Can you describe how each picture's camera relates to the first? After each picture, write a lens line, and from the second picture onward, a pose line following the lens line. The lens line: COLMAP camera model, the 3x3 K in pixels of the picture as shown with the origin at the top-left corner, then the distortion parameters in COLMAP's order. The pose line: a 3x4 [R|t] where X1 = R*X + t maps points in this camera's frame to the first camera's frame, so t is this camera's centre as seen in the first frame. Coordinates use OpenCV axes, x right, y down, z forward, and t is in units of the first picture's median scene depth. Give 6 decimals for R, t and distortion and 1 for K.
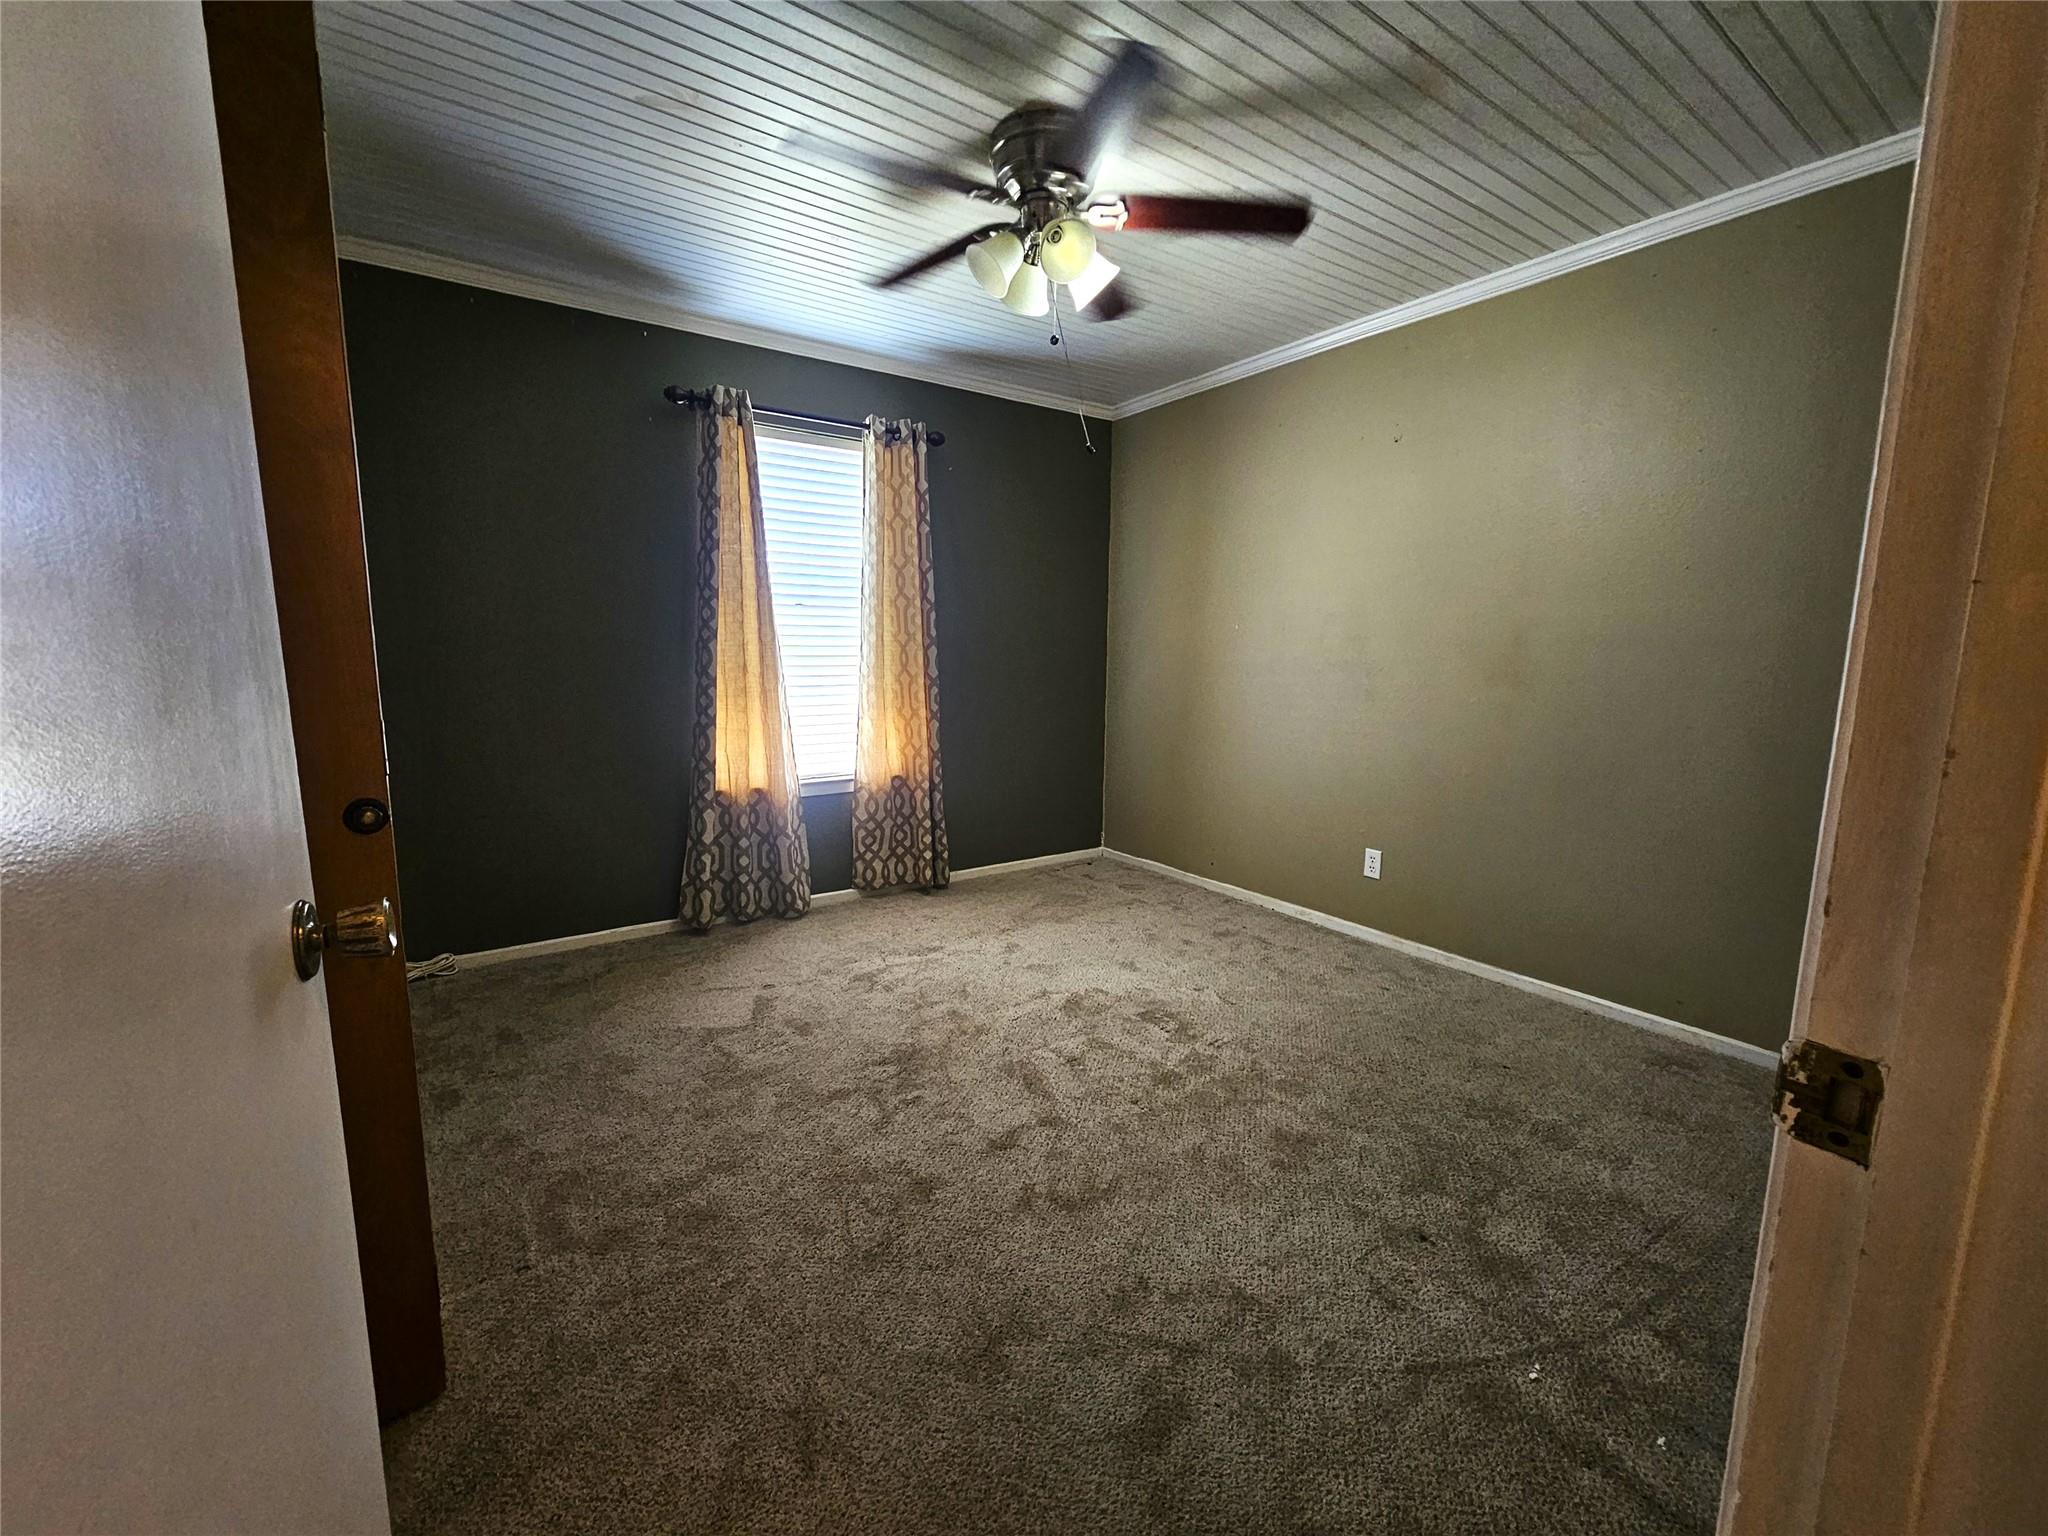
lens RADIAL K [[835.6, 0, 1021.2], [0, 835.6, 770.2], [0, 0, 1]] dist [-0.001216, 0.000420]
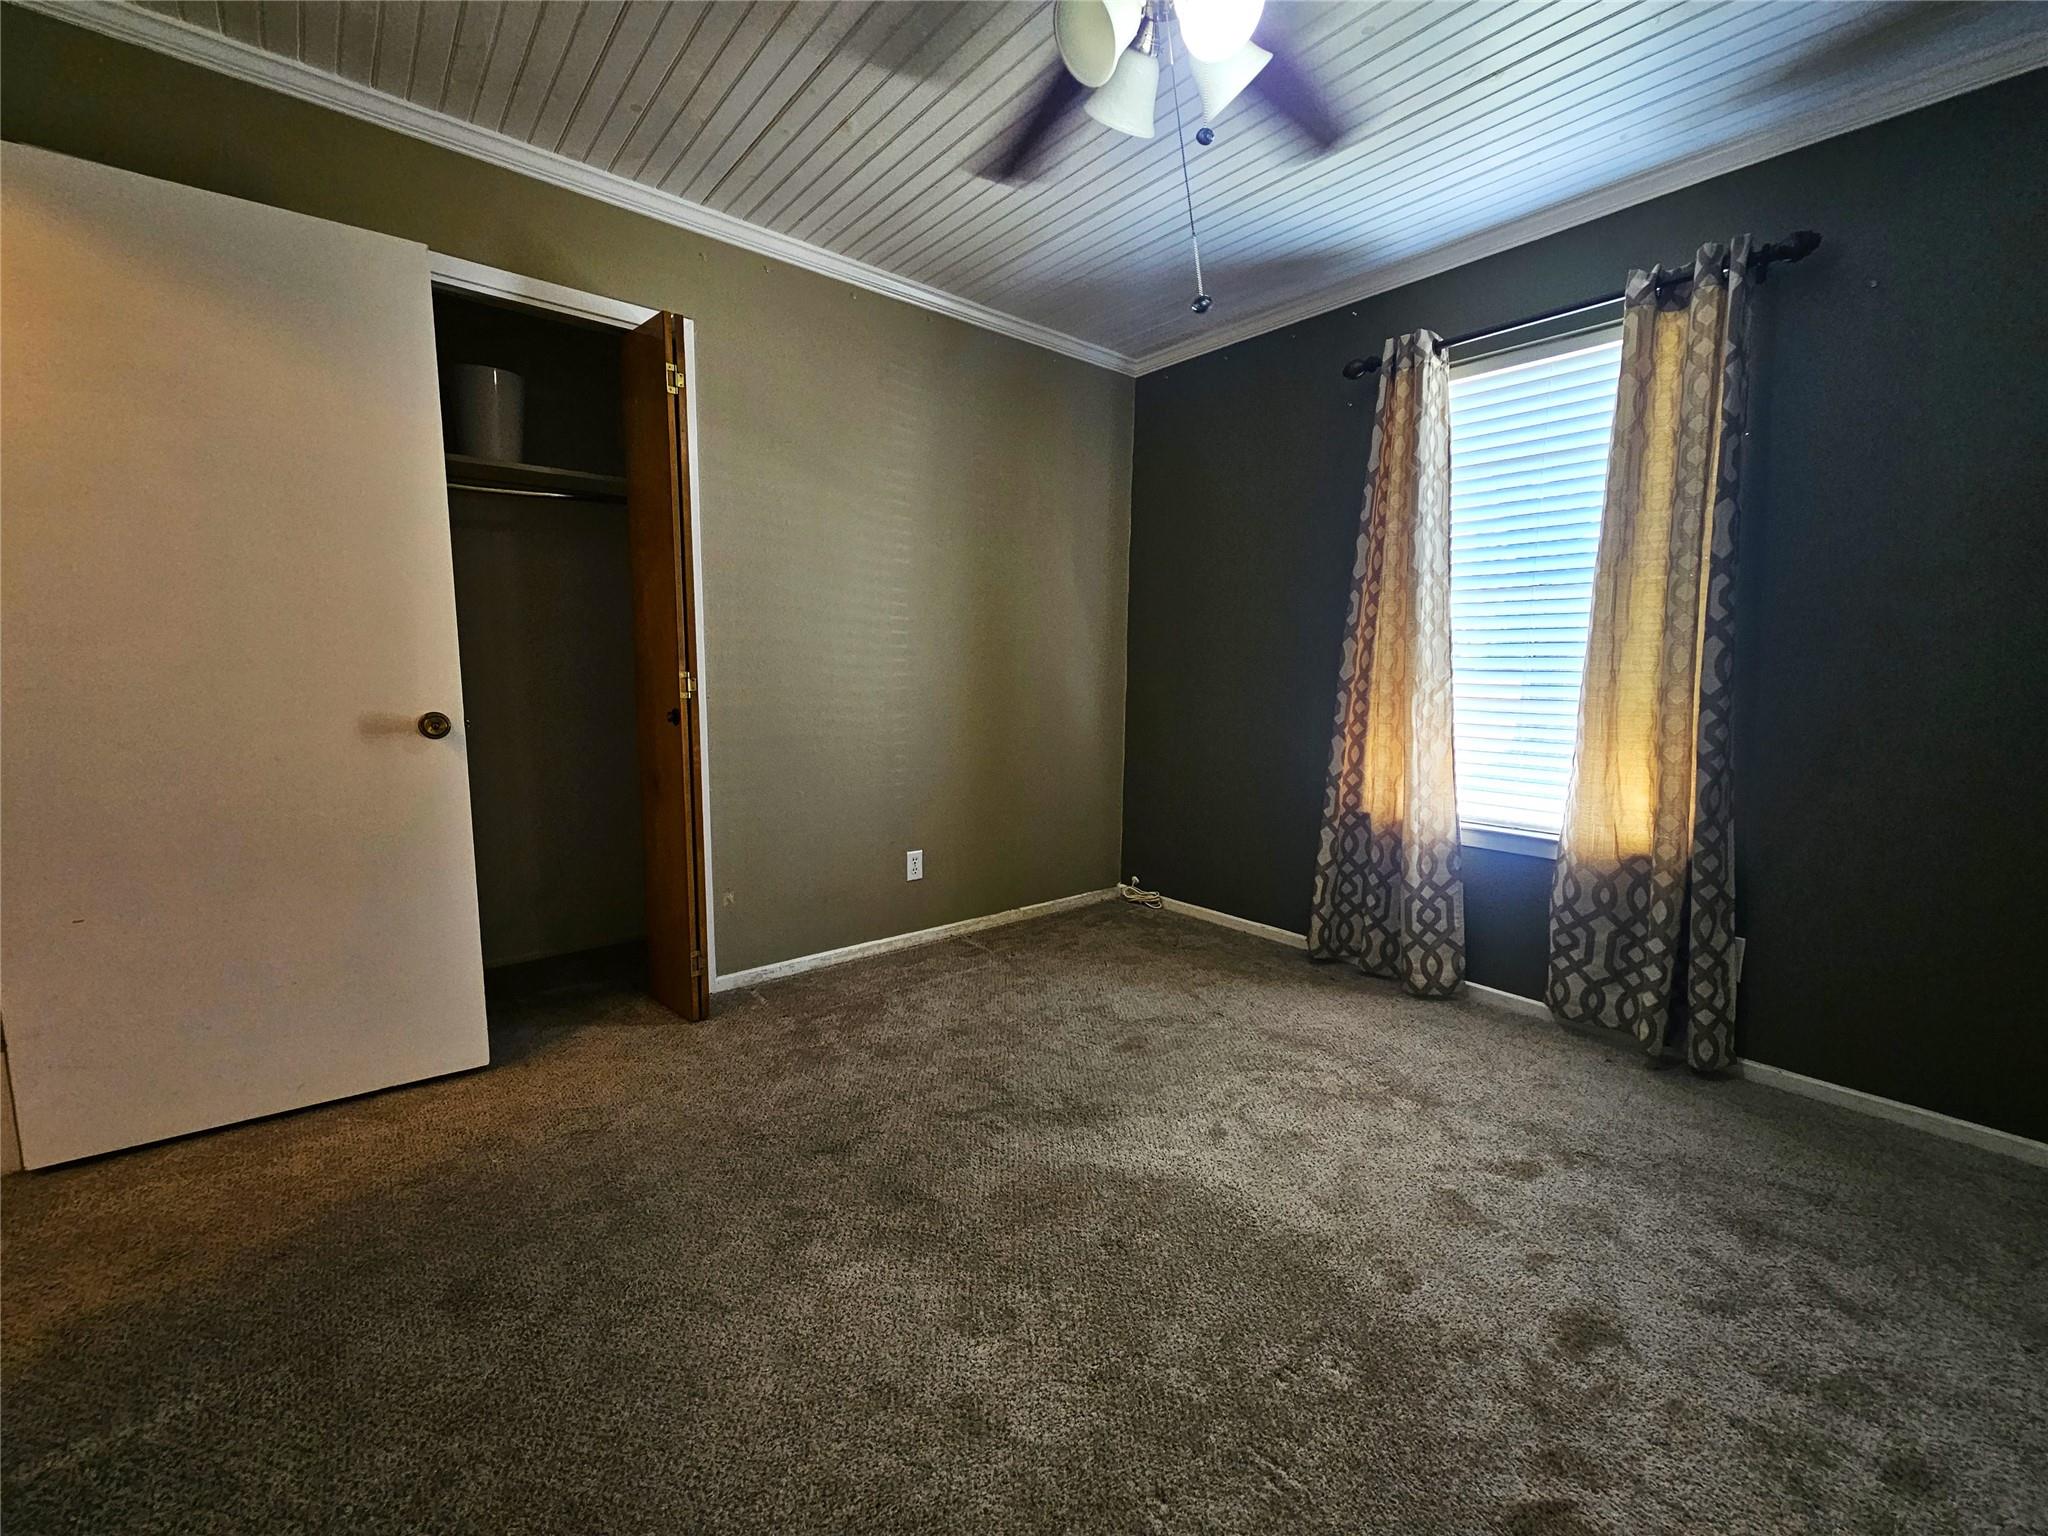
lens RADIAL K [[835.6, 0, 1024.0], [0, 835.6, 770.2], [0, 0, 1]] dist [-0.001216, 0.000420]
pose [[0.087245, 0.119398, -0.989006, 0.492075], [-0.153225, 0.982586, 0.105107, -0.060065], [0.984332, 0.142370, 0.104020, 0.595152]]
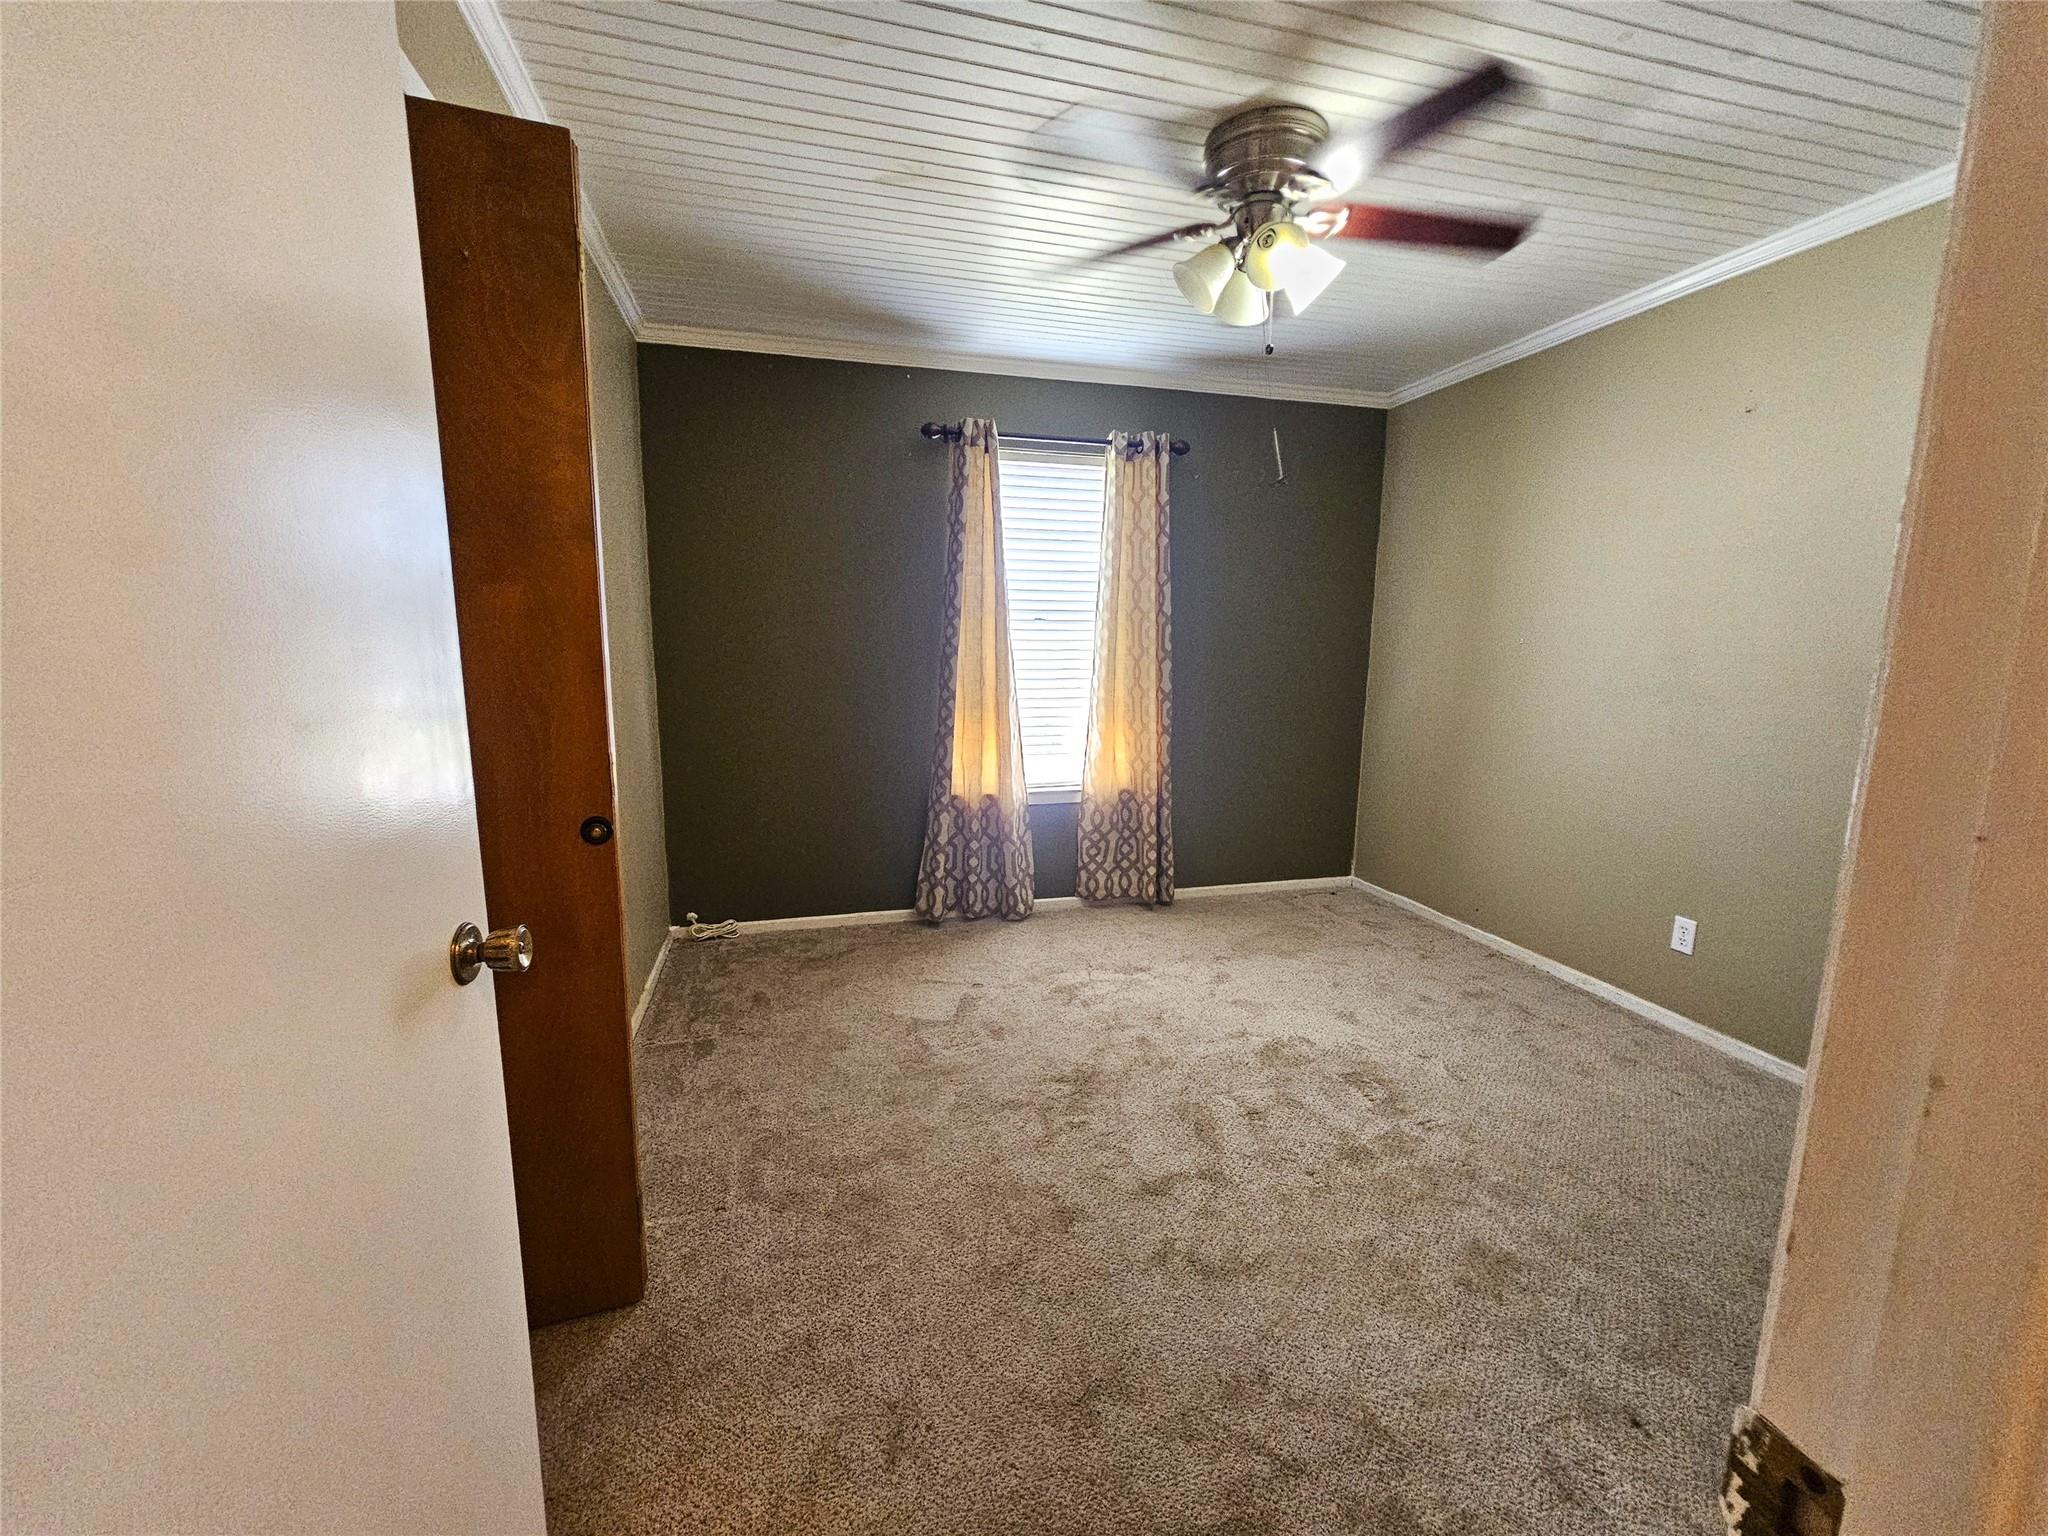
lens RADIAL K [[835.6, 0, 1012.7], [0, 835.6, 774.1], [0, 0, 1]] dist [-0.001216, 0.000420]
pose [[0.939305, 0.053526, -0.338883, 0.077381], [-0.049535, 0.998564, 0.020422, -0.030508], [0.339489, -0.002396, 0.940607, 0.013892]]
